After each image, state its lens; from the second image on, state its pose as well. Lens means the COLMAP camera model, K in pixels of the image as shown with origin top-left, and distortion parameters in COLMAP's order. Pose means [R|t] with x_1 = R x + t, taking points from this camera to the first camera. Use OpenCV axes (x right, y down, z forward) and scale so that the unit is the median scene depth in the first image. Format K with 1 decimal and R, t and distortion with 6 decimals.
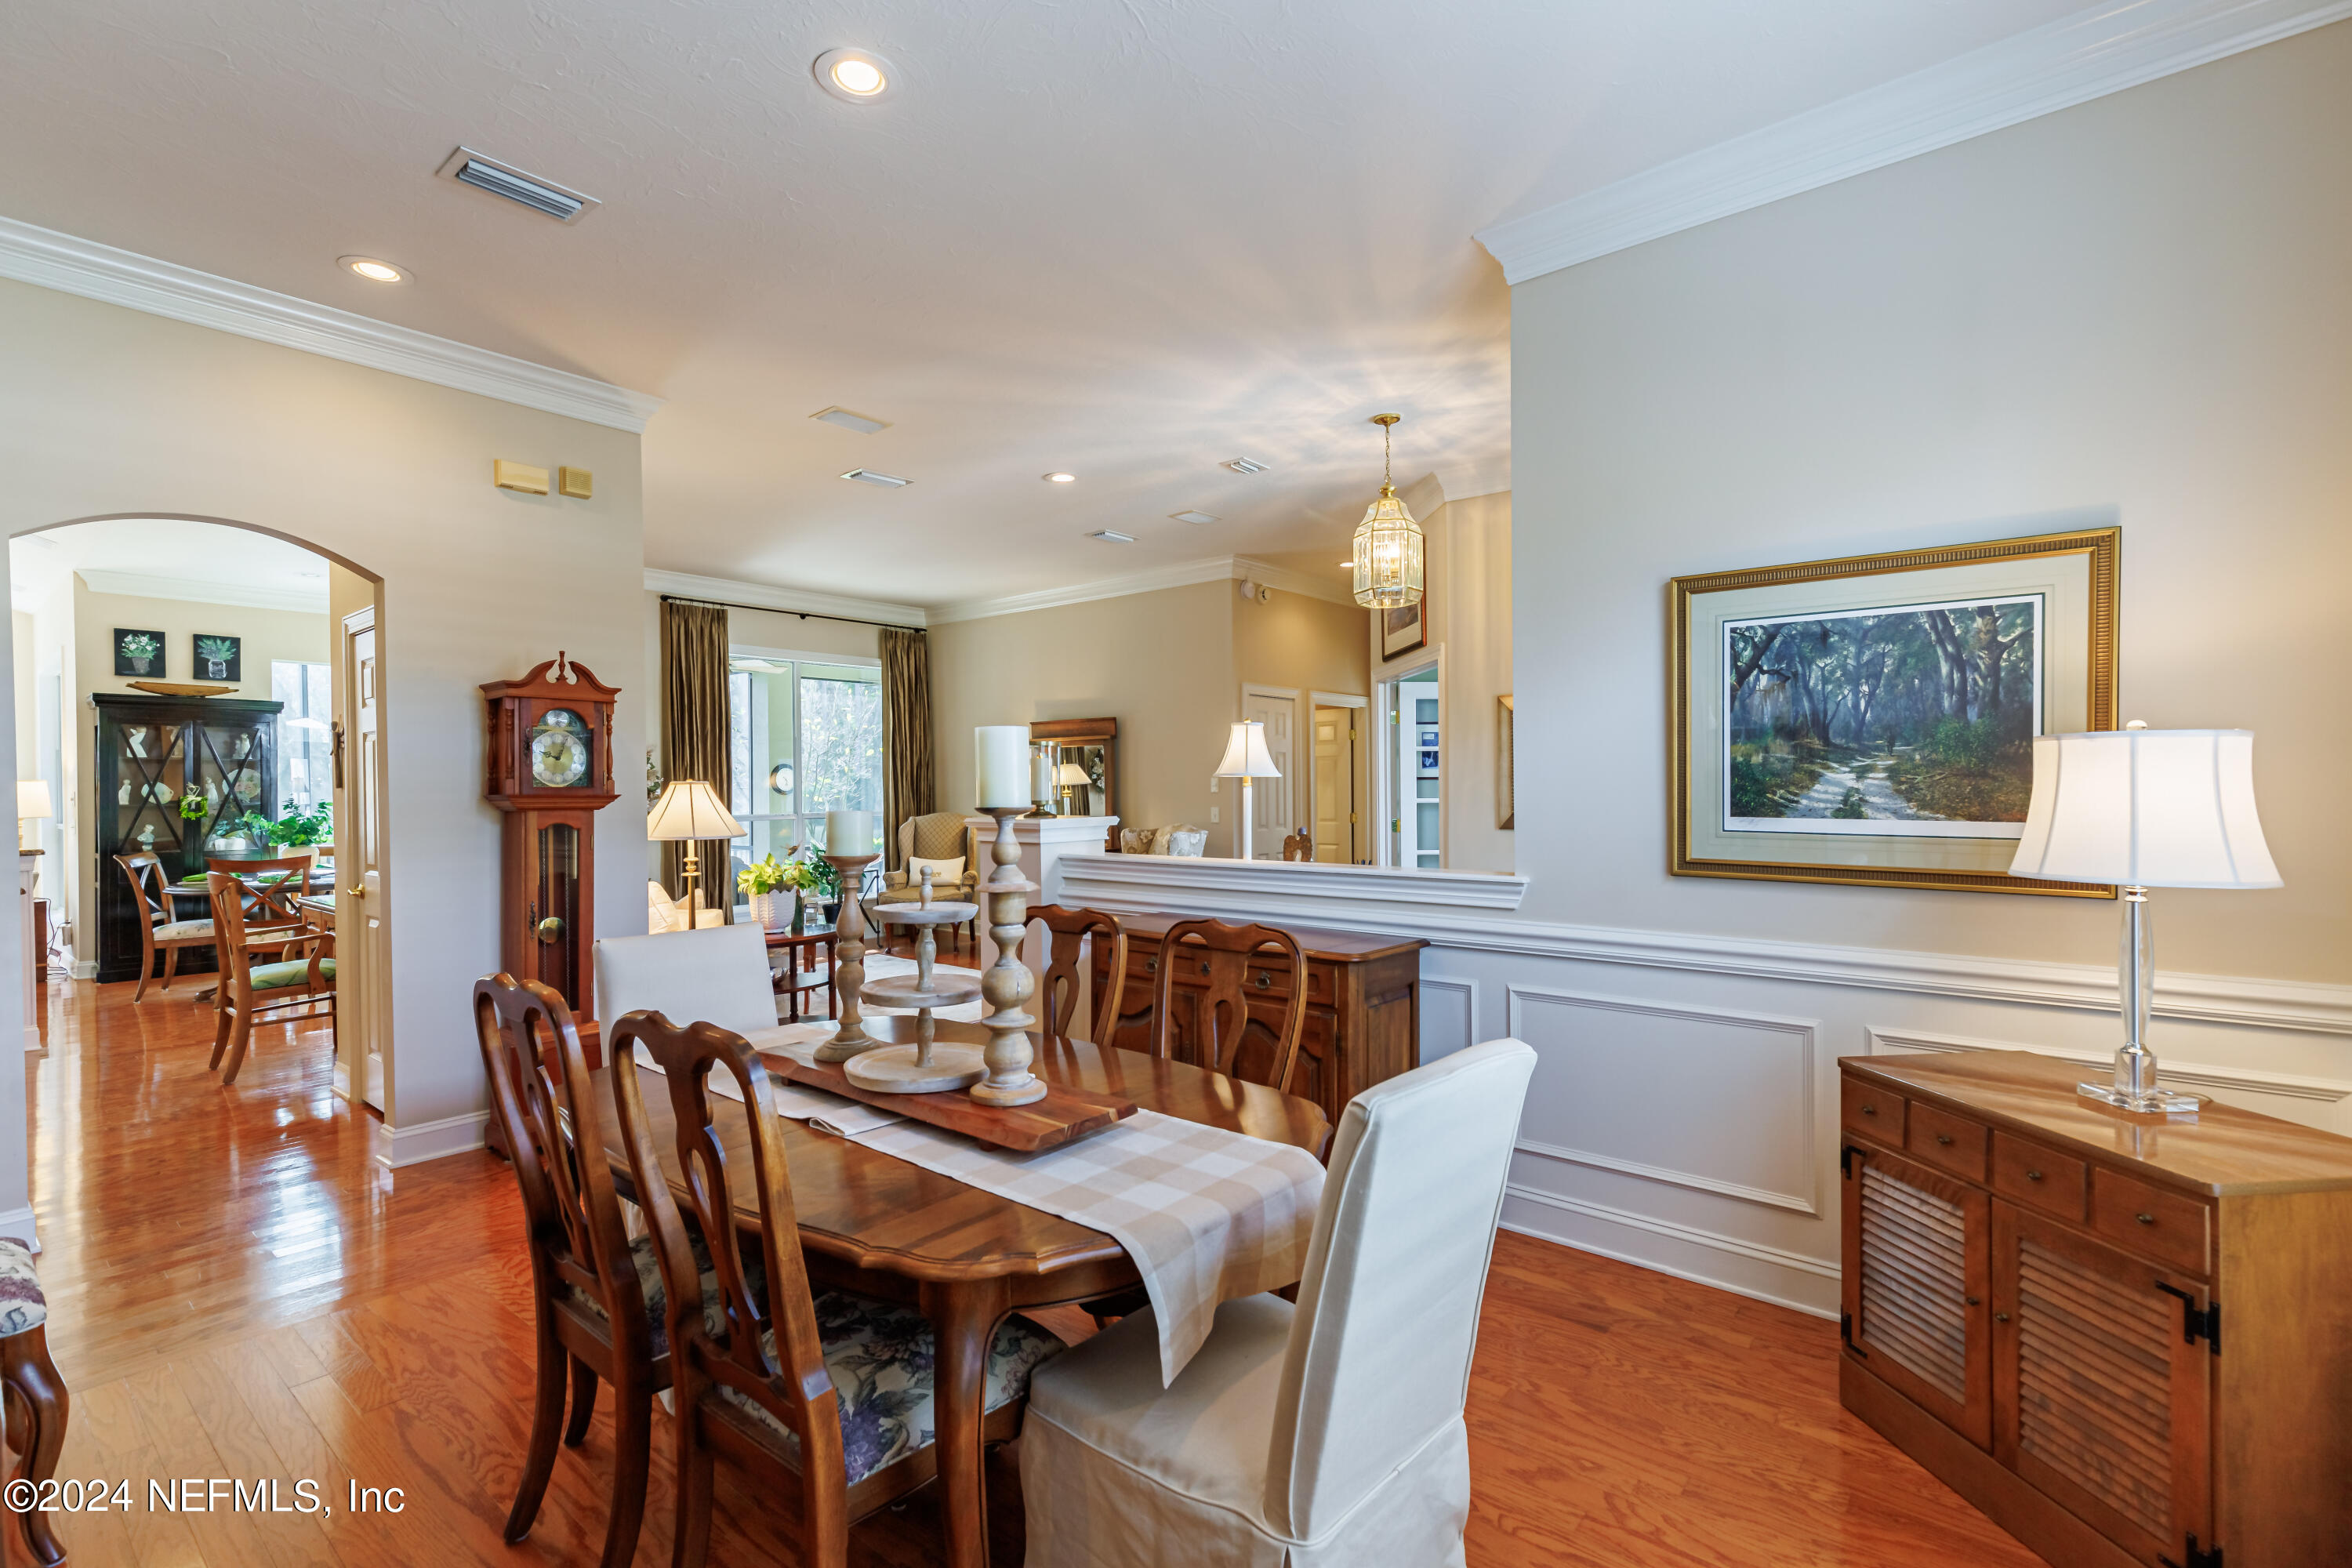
lens RADIAL K [[1073.7, 0, 1160.3], [0, 1073.7, 783.5], [0, 0, 1]] dist [0.002527, 0.000222]
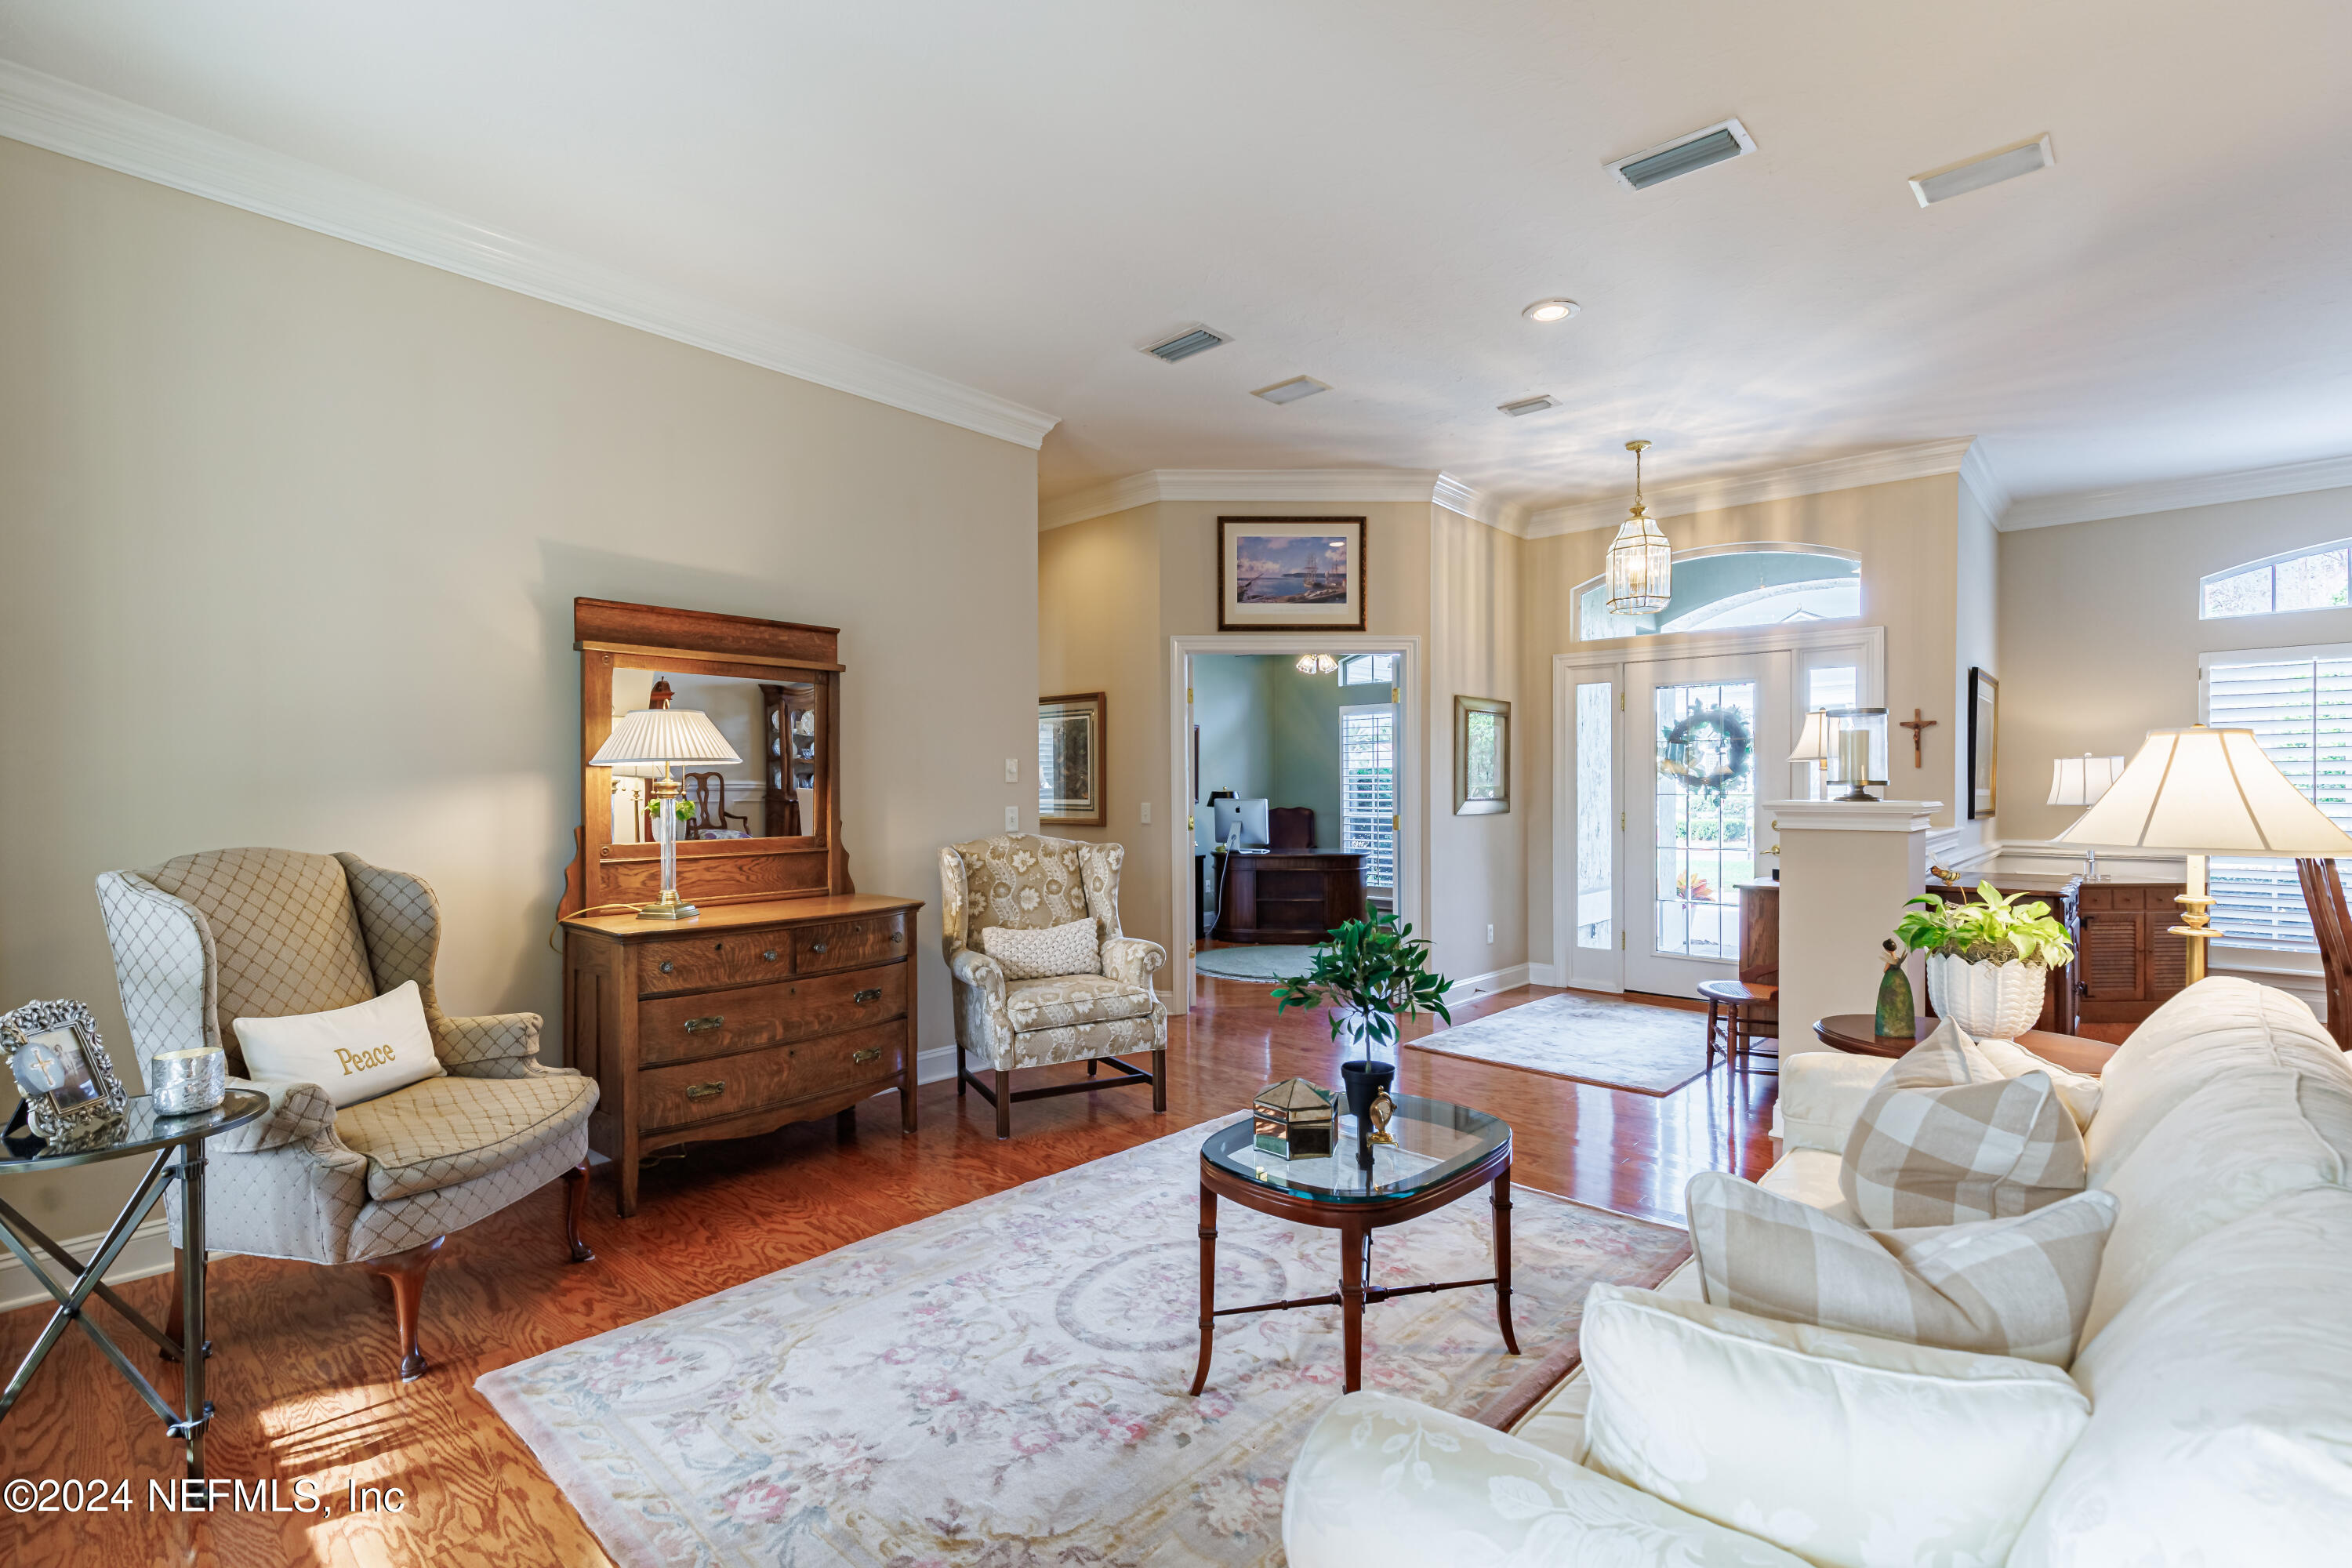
lens RADIAL K [[1073.7, 0, 1160.3], [0, 1073.7, 783.5], [0, 0, 1]] dist [0.002527, 0.000222]
pose [[0.048693, 0.011342, 0.998749, -0.858835], [-0.001773, 0.999935, -0.011269, 0.024972], [-0.998812, -0.001222, 0.048710, 1.331383]]
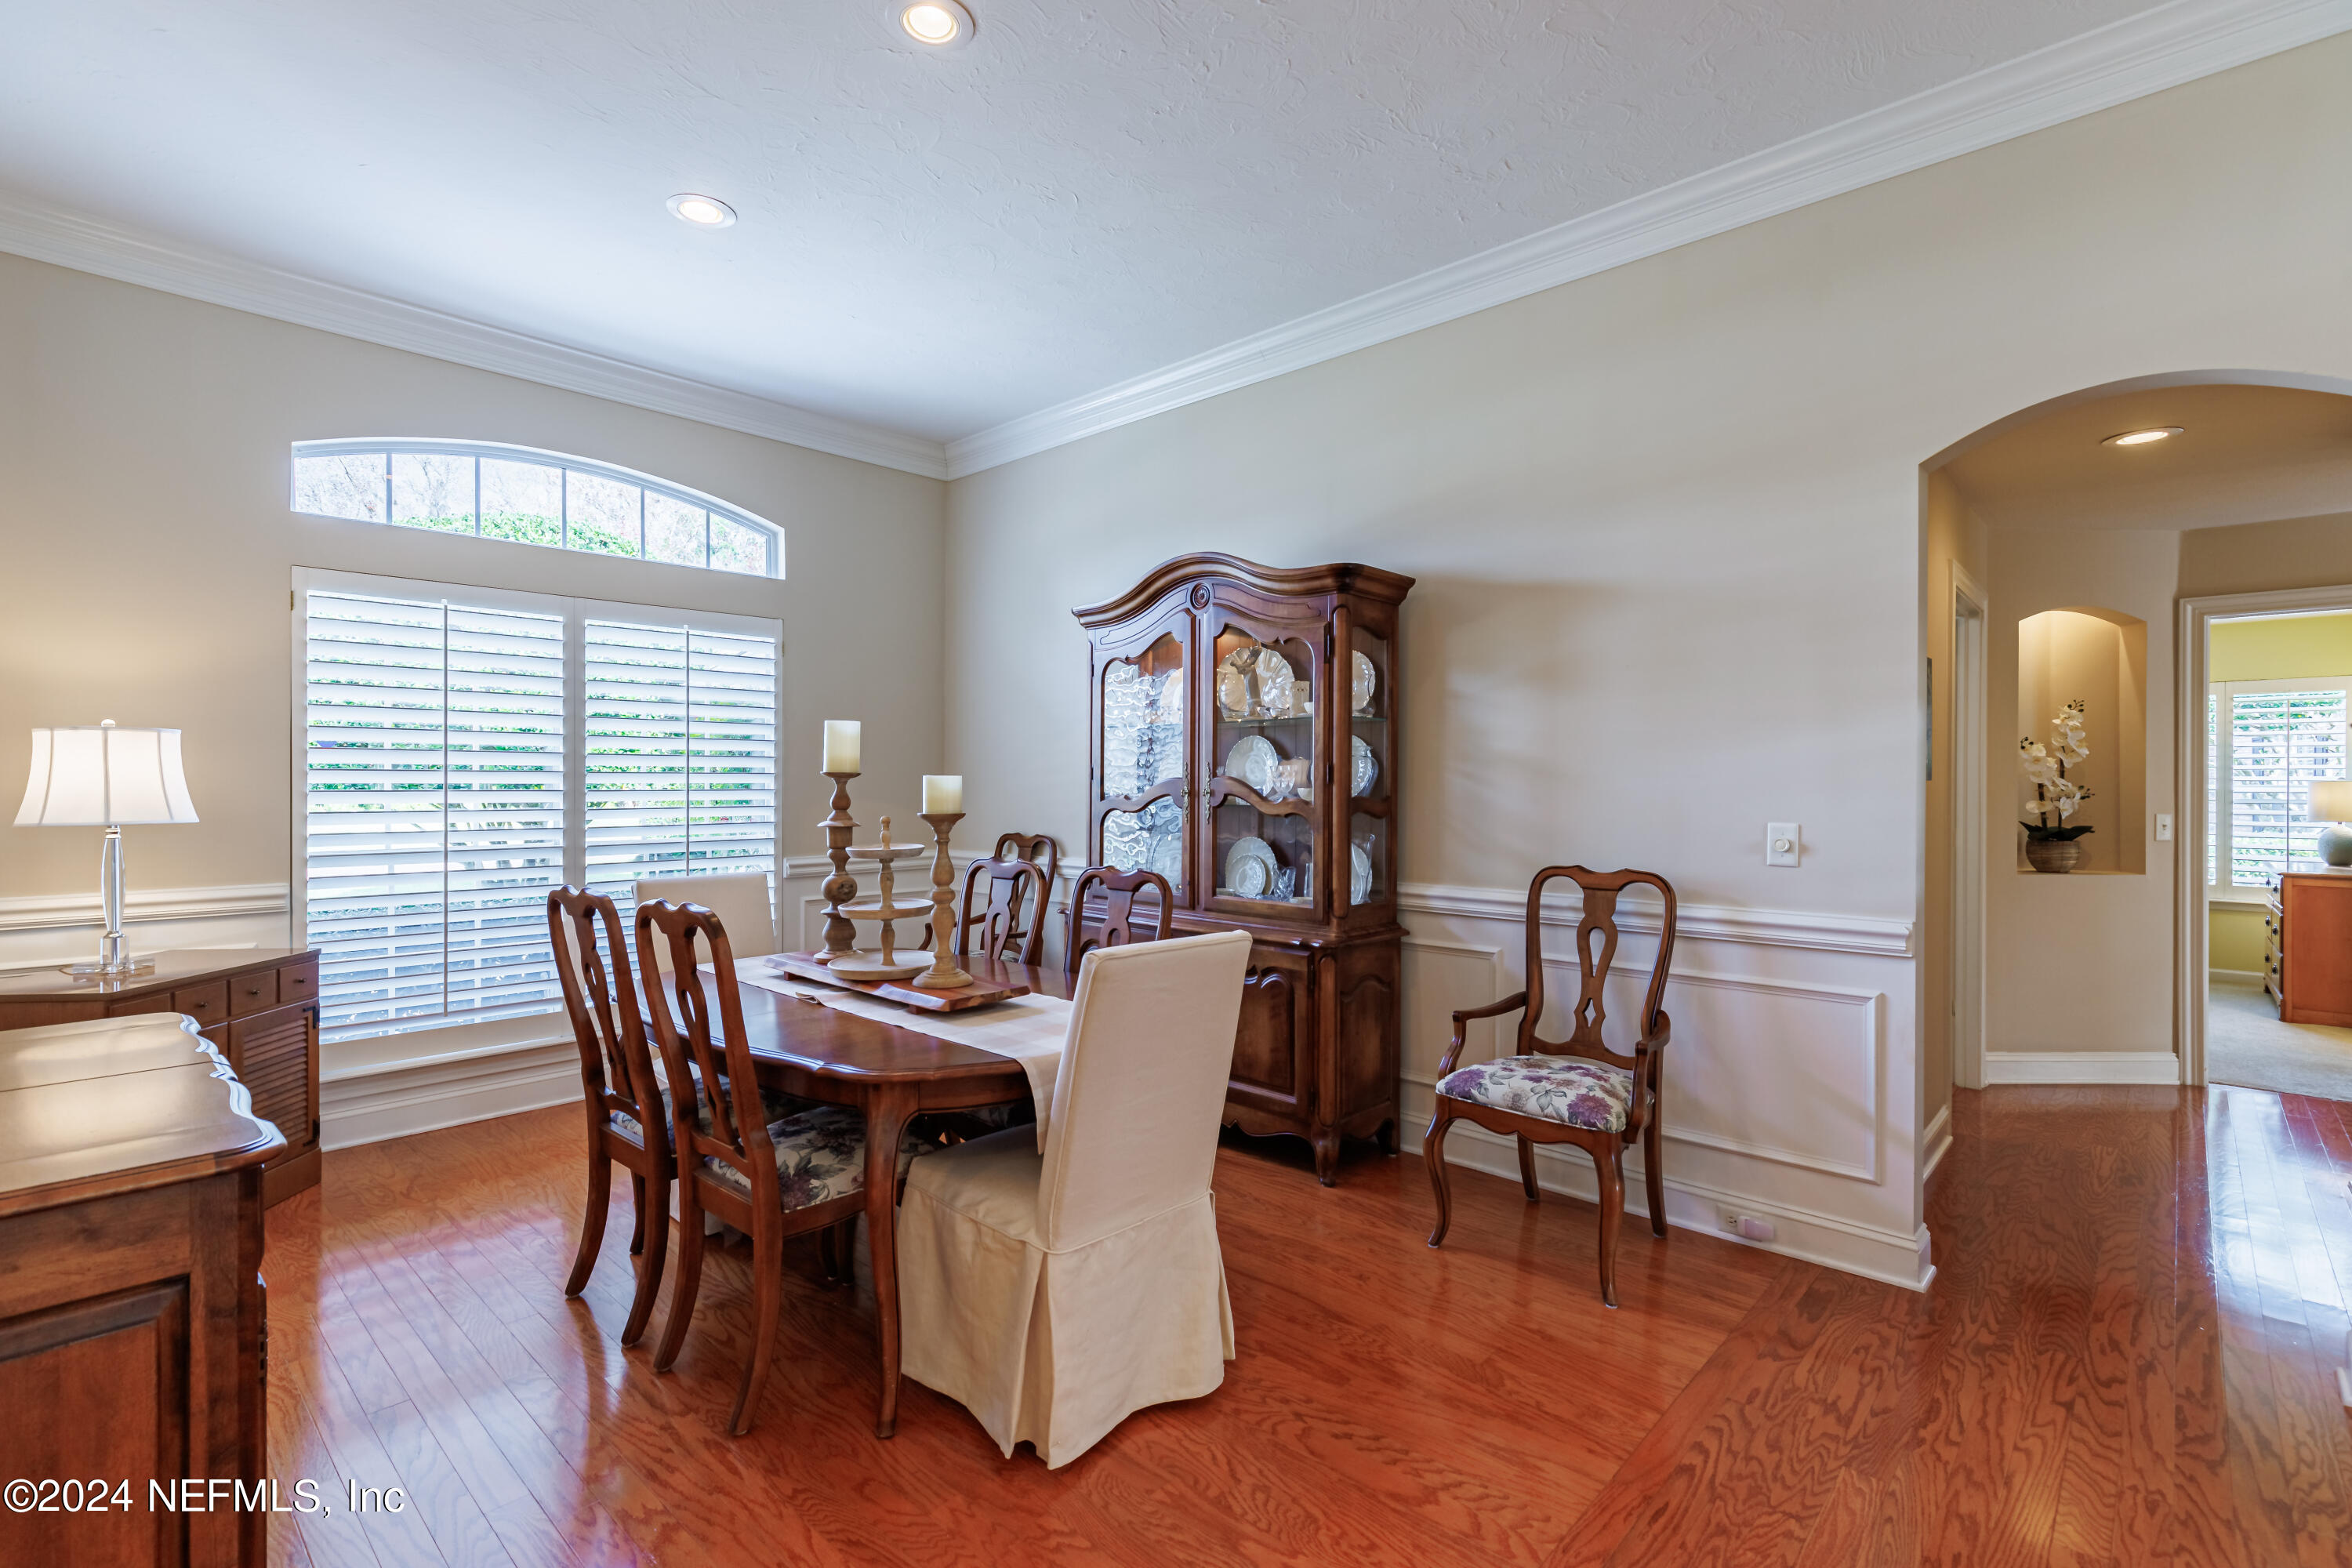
lens RADIAL K [[1073.7, 0, 1160.3], [0, 1073.7, 783.5], [0, 0, 1]] dist [0.002527, 0.000222]
pose [[-0.999219, 0.003545, 0.039348, -0.241861], [0.003318, 0.999977, -0.005835, 0.017139], [-0.039368, -0.005700, -0.999209, 0.947737]]
